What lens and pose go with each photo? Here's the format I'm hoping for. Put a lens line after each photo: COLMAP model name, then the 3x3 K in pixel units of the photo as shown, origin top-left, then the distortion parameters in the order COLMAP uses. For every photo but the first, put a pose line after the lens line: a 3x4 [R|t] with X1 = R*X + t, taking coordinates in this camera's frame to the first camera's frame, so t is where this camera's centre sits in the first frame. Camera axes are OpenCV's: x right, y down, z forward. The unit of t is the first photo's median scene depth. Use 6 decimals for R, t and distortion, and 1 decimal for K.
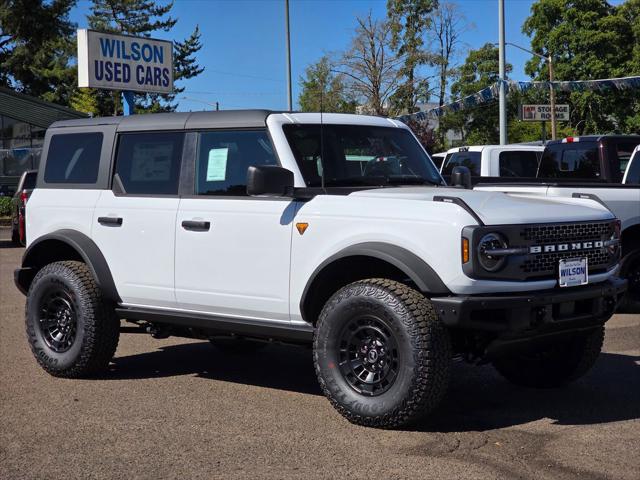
lens RADIAL K [[1168.1, 0, 324.0], [0, 1168.1, 245.2], [0, 0, 1]] dist [0.061331, 0.000000]
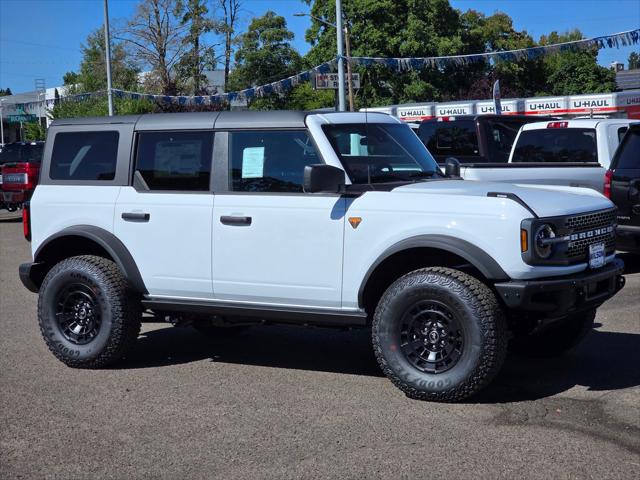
lens RADIAL K [[1168.1, 0, 318.9], [0, 1168.1, 233.9], [0, 0, 1]] dist [0.061331, 0.000000]
pose [[0.983356, -0.027754, 0.179554, -0.211172], [0.024444, 0.999488, 0.020622, -0.023001], [-0.180035, -0.015890, 0.983532, -0.054267]]
